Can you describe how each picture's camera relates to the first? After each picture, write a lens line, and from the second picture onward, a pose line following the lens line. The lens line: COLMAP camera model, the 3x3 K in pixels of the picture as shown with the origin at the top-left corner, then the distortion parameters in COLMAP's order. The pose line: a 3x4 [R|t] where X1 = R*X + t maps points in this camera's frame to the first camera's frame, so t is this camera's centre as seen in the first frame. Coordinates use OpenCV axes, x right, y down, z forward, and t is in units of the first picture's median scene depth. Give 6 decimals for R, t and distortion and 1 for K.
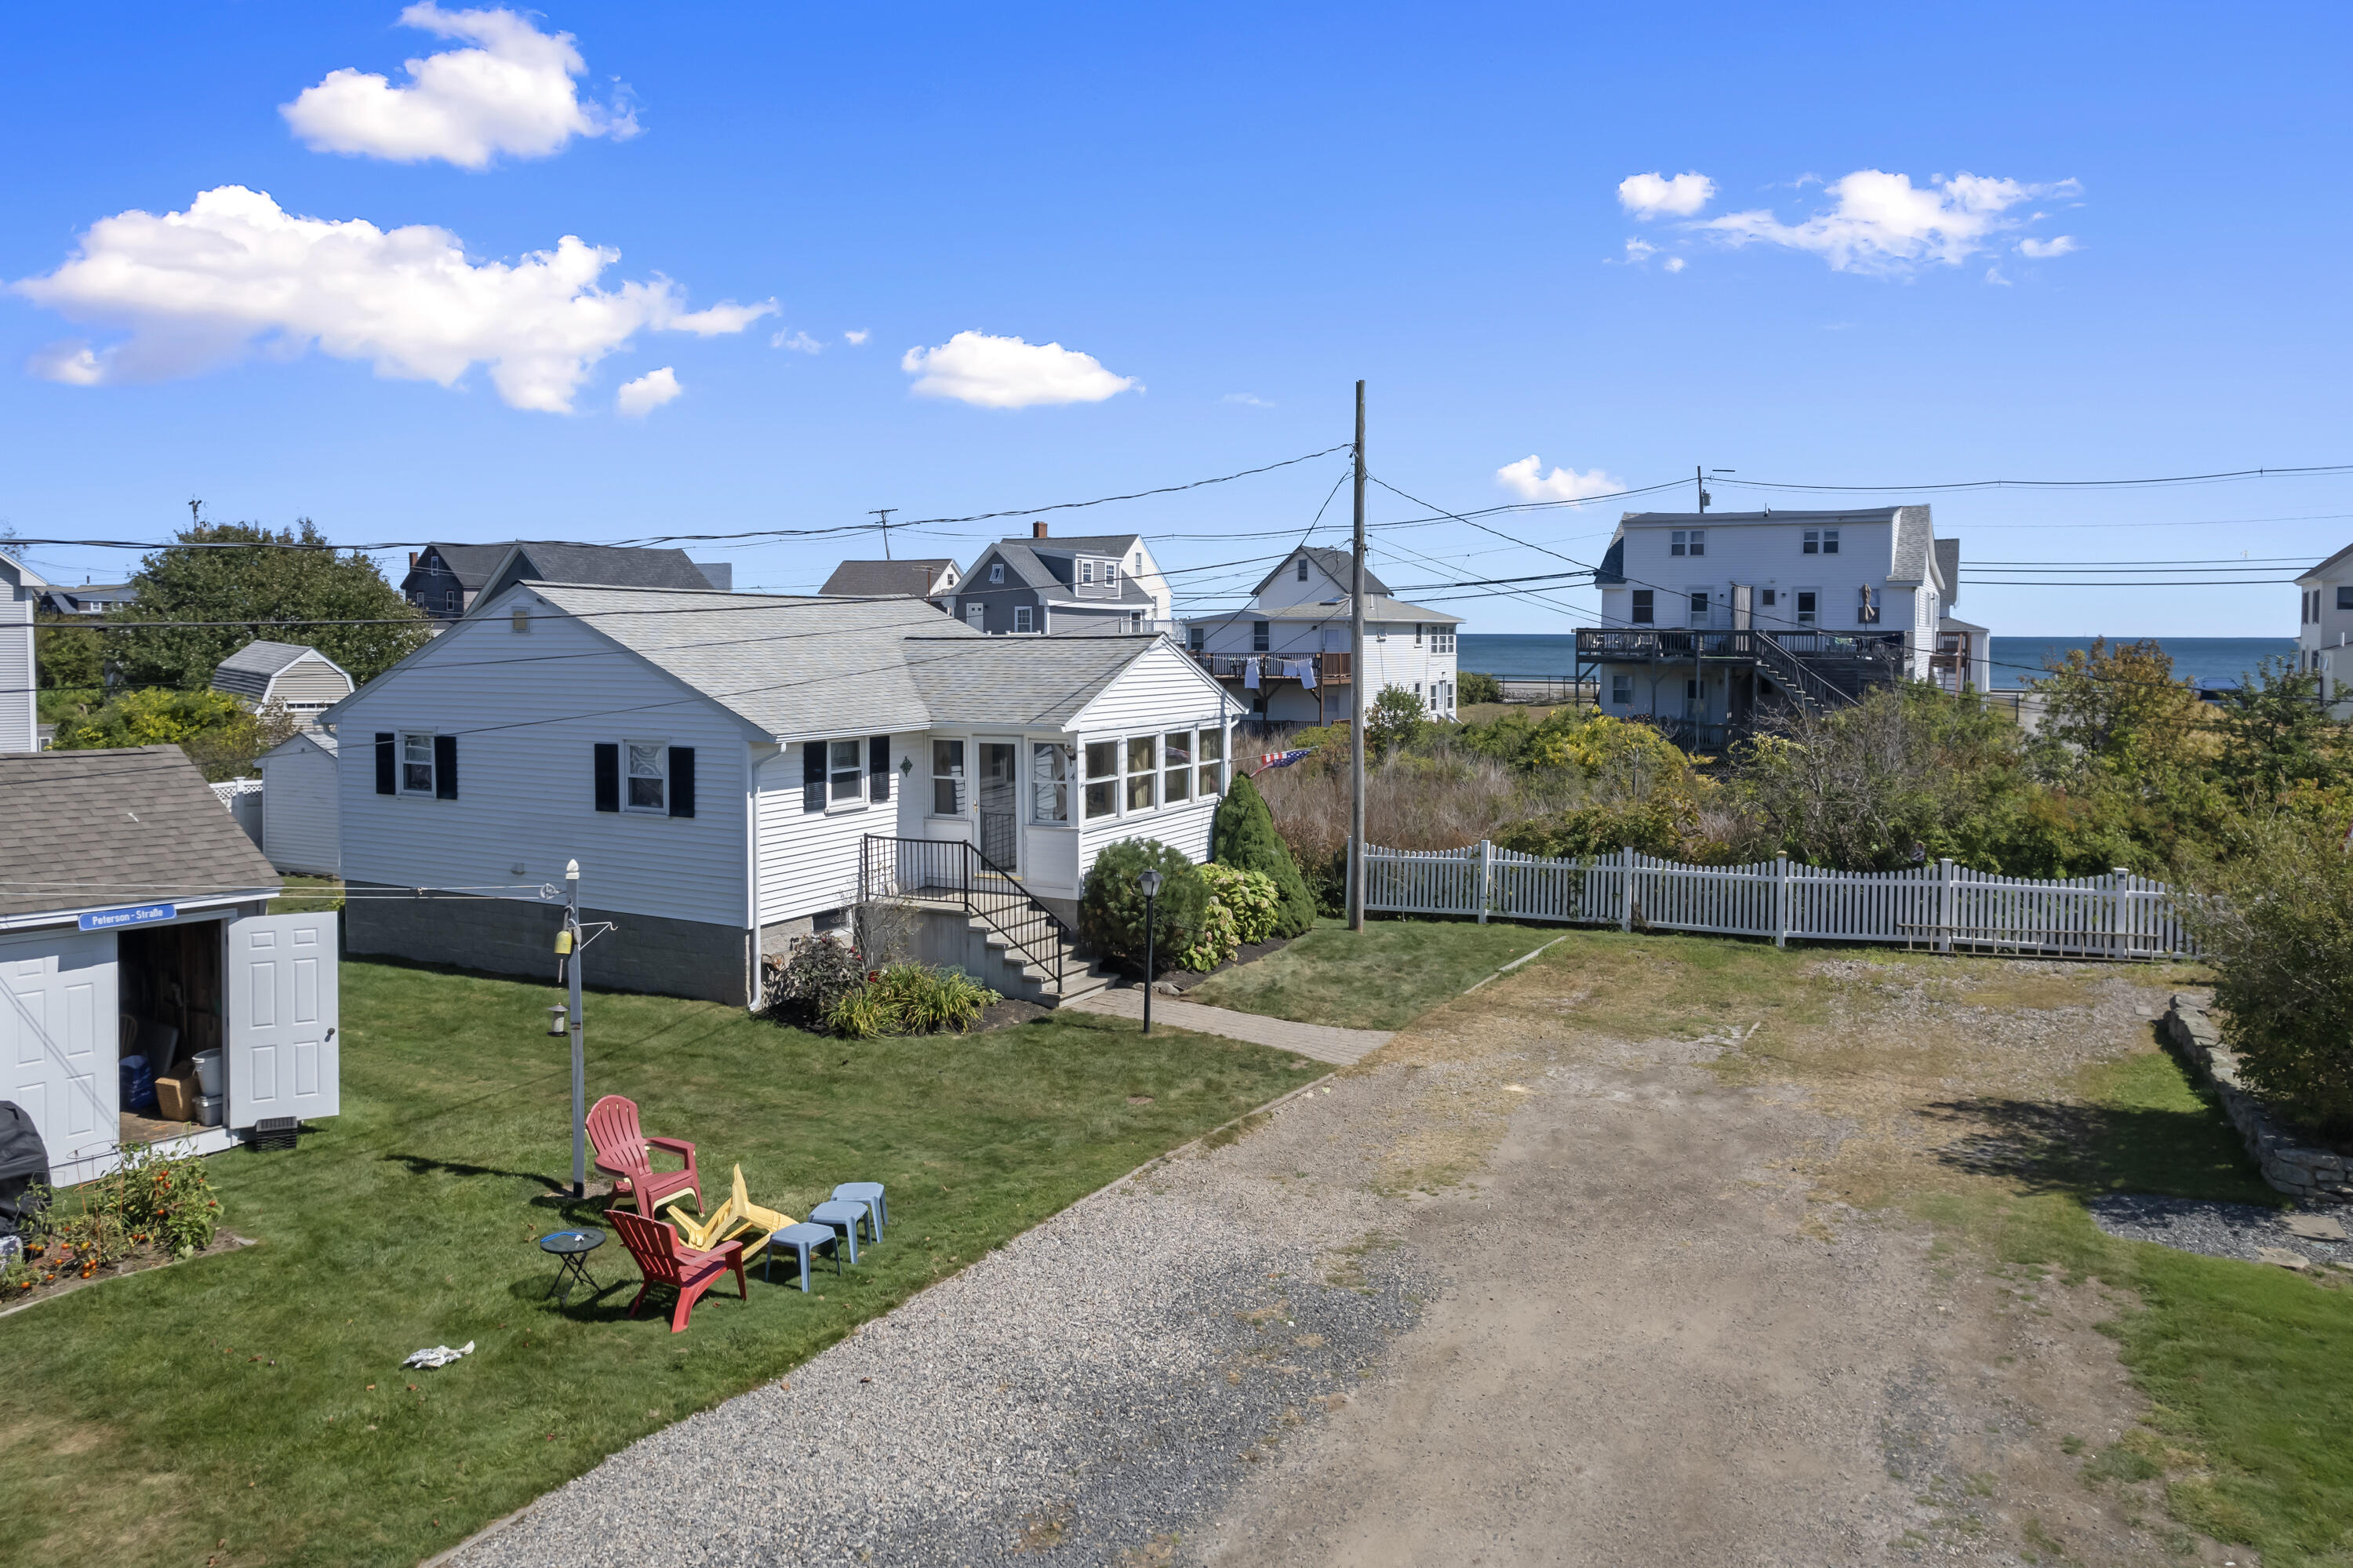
lens RADIAL K [[1522.9, 0, 1170.1], [0, 1522.9, 730.8], [0, 0, 1]] dist [-0.044824, 0.022428]
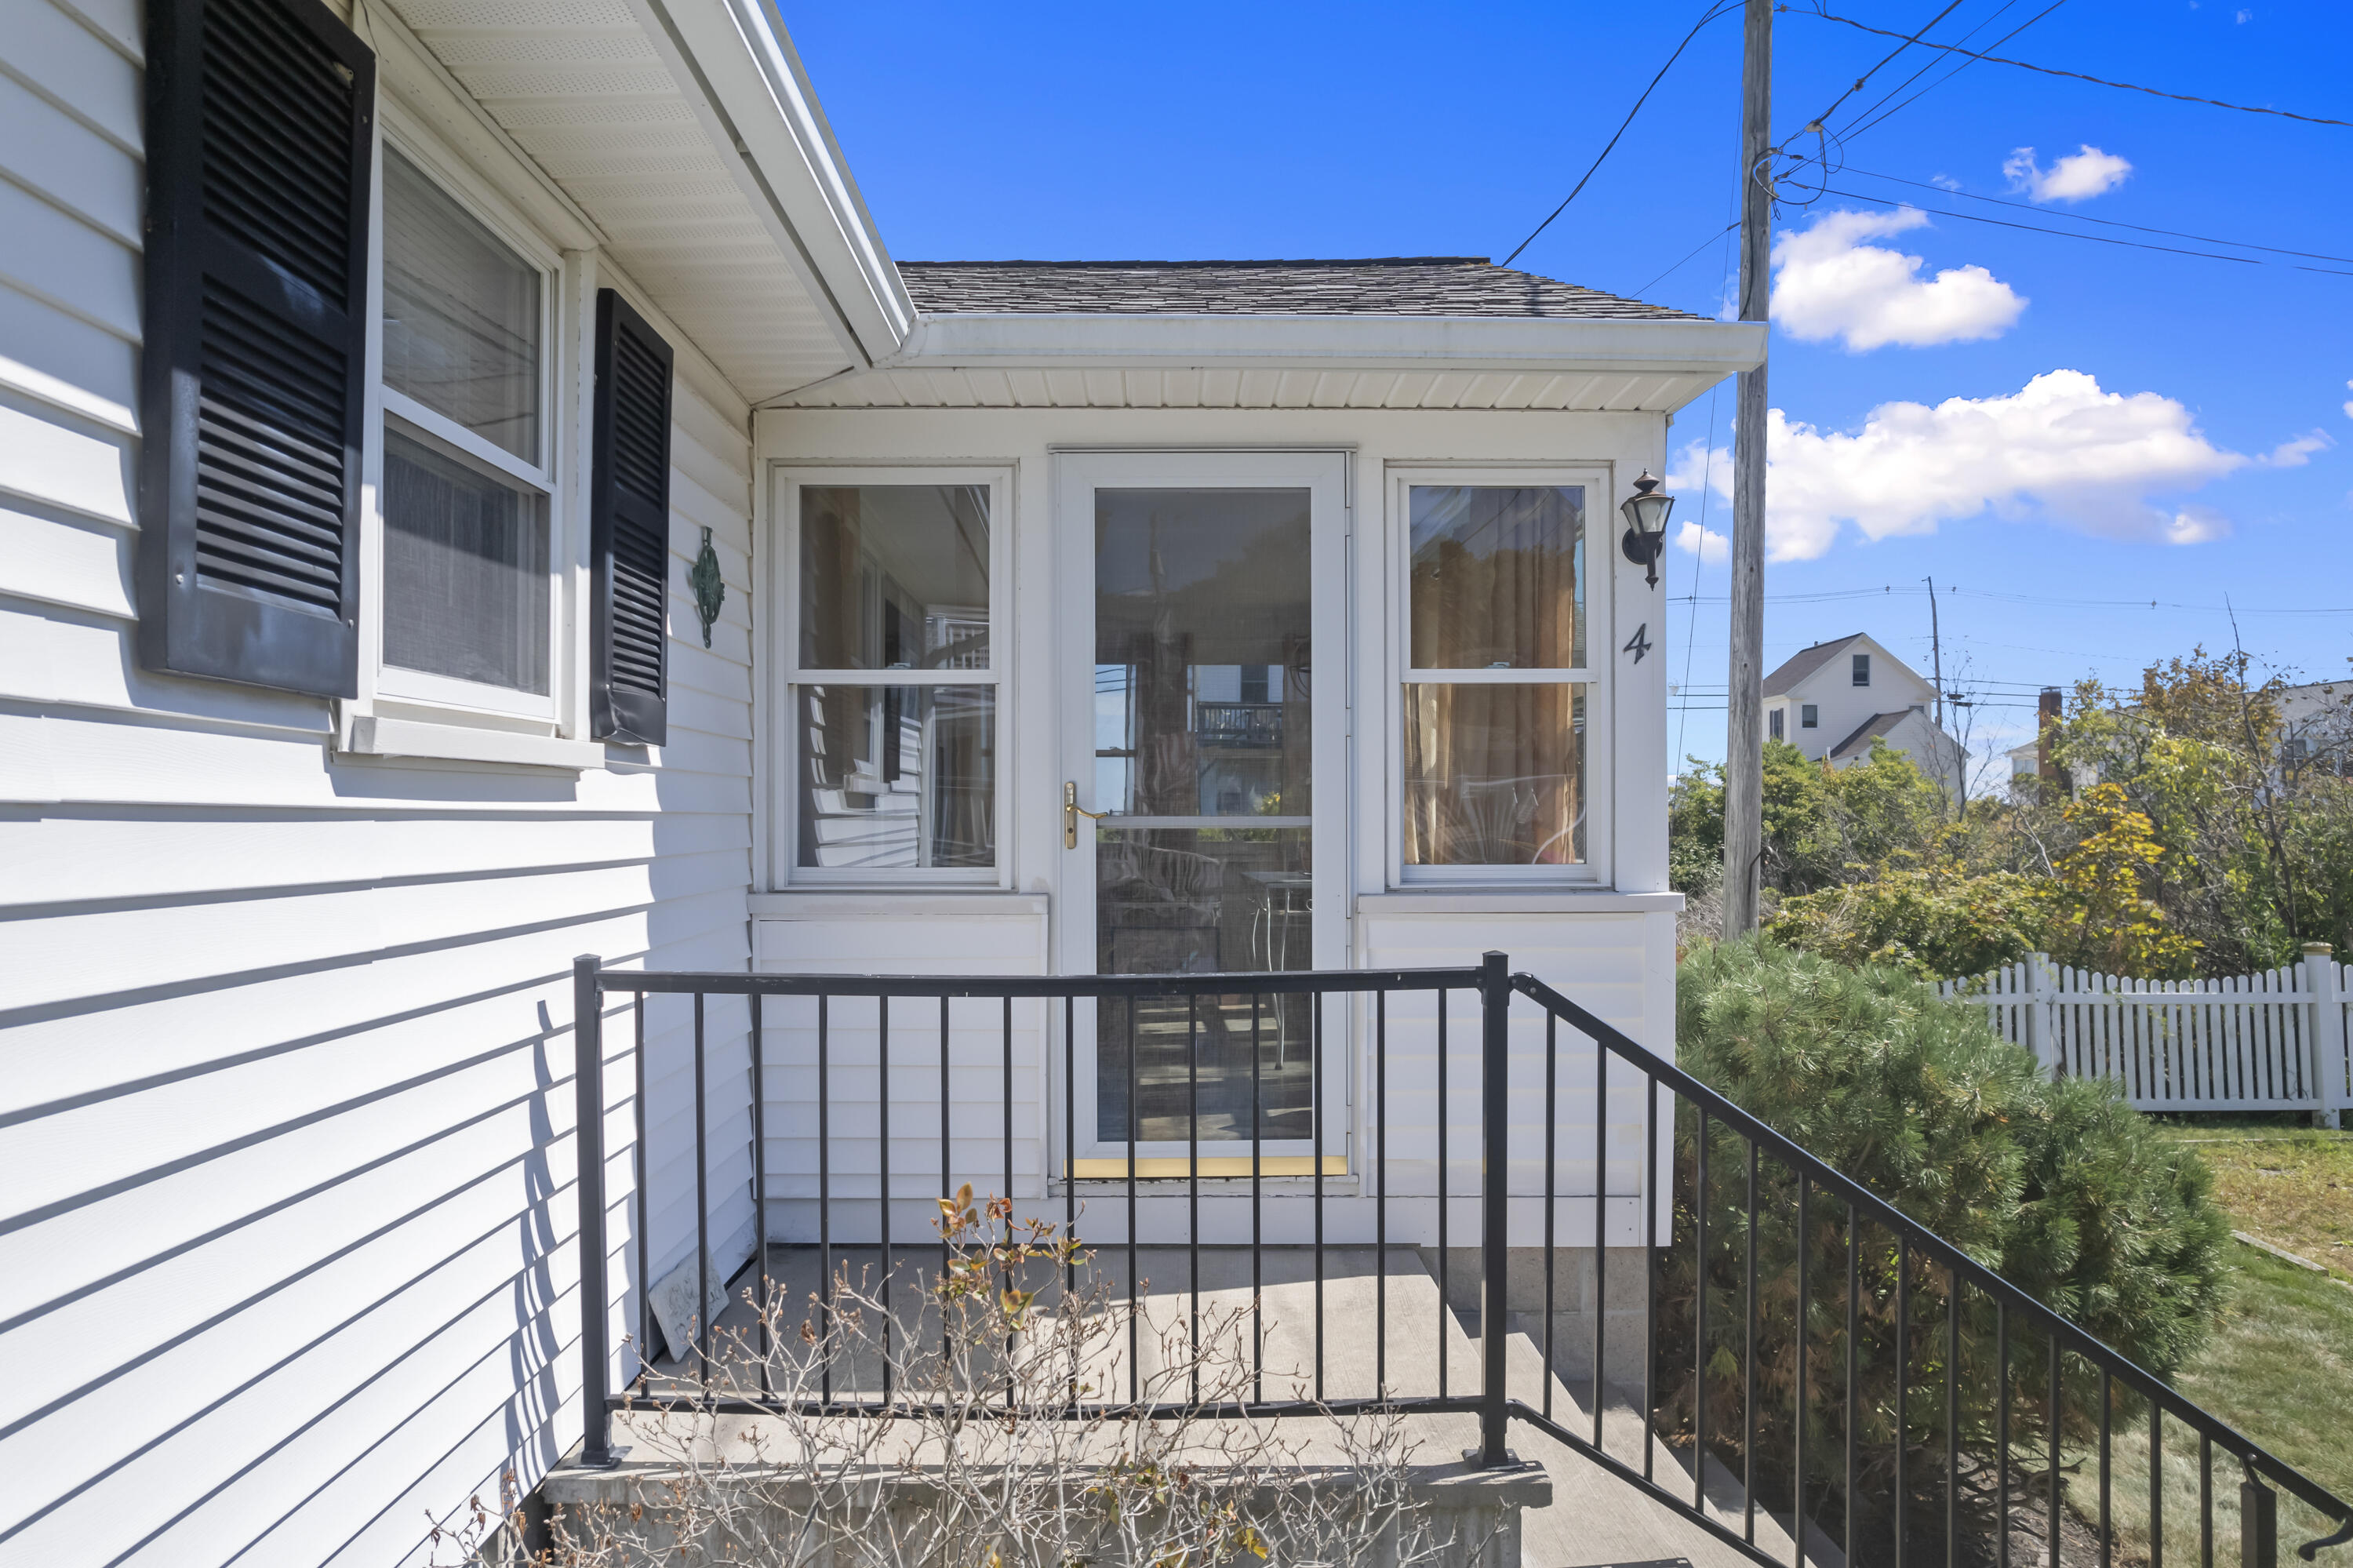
lens RADIAL K [[1522.9, 0, 1156.6], [0, 1522.9, 793.9], [0, 0, 1]] dist [-0.044824, 0.022428]
pose [[0.878134, 0.012480, 0.478252, -0.218517], [0.022024, 0.997545, -0.066469, 0.062363], [-0.477907, 0.068902, 0.875704, 0.851493]]
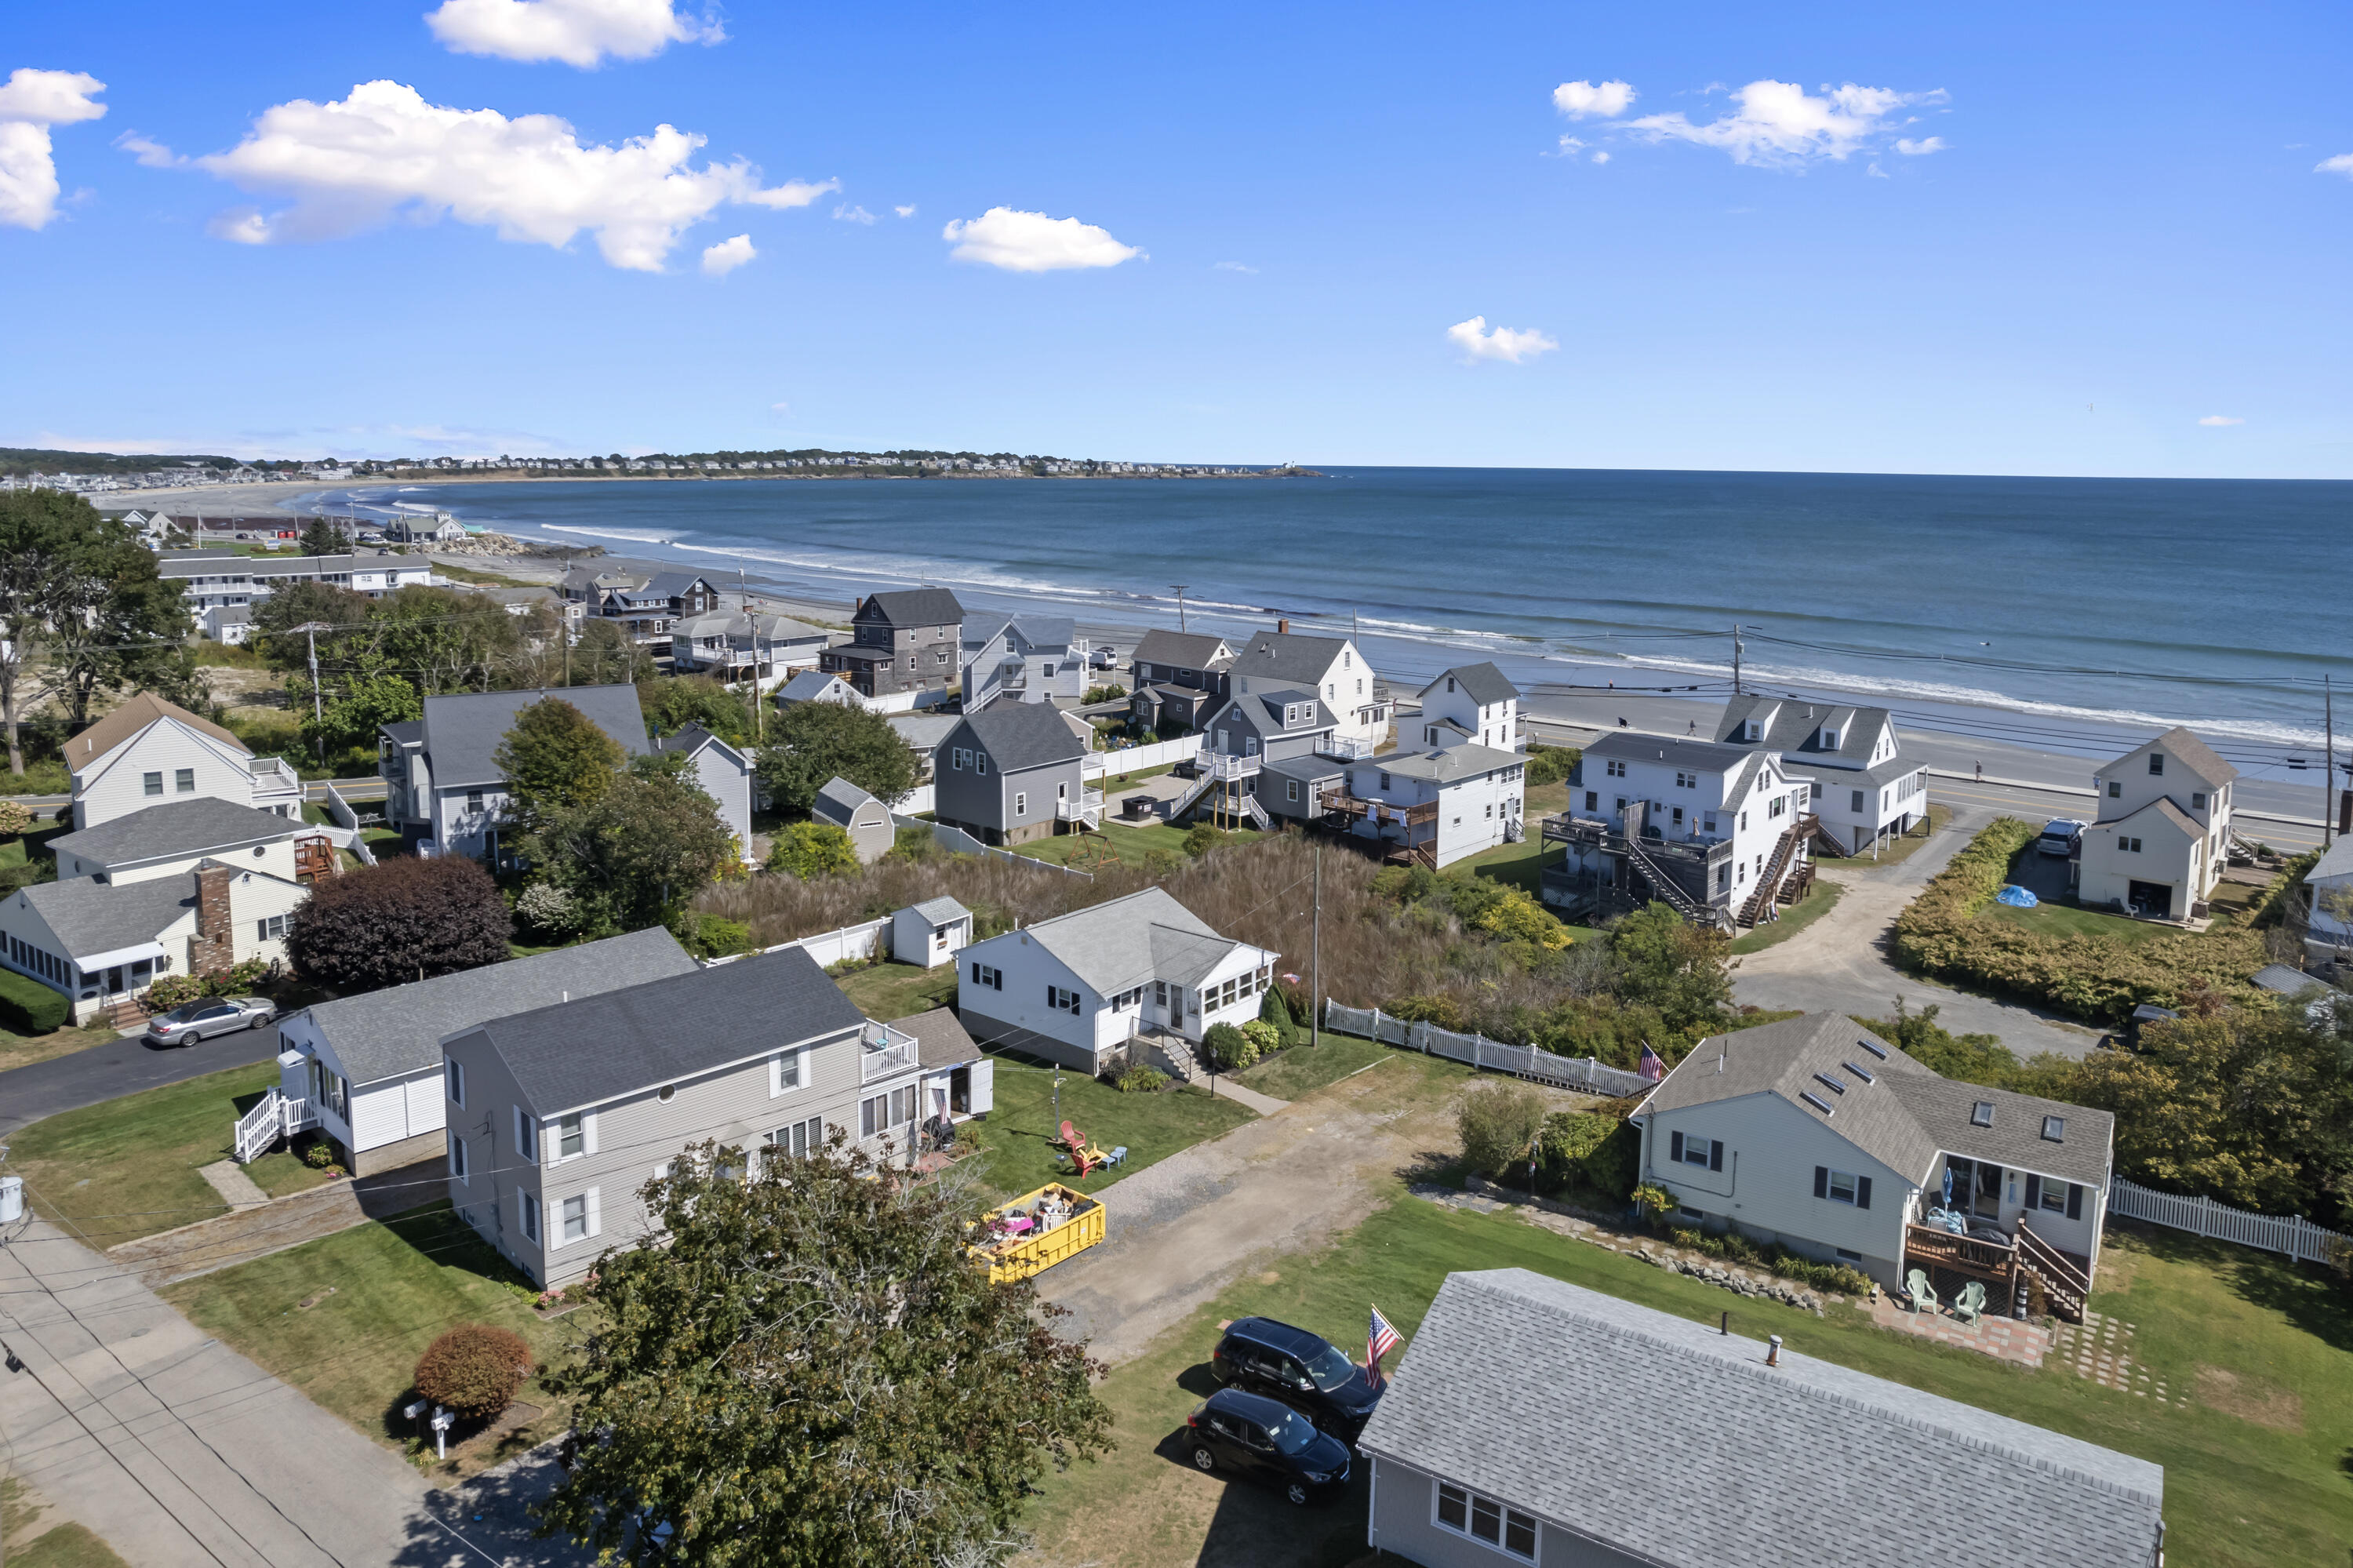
lens RADIAL K [[1596.9, 0, 1146.5], [0, 1596.9, 661.6], [0, 0, 1]] dist [-0.039257, 0.006521]
pose [[0.974475, 0.038336, -0.221201, 0.502182], [-0.020015, 0.996224, 0.084480, -0.901982], [0.223604, -0.077897, 0.971562, -2.023027]]
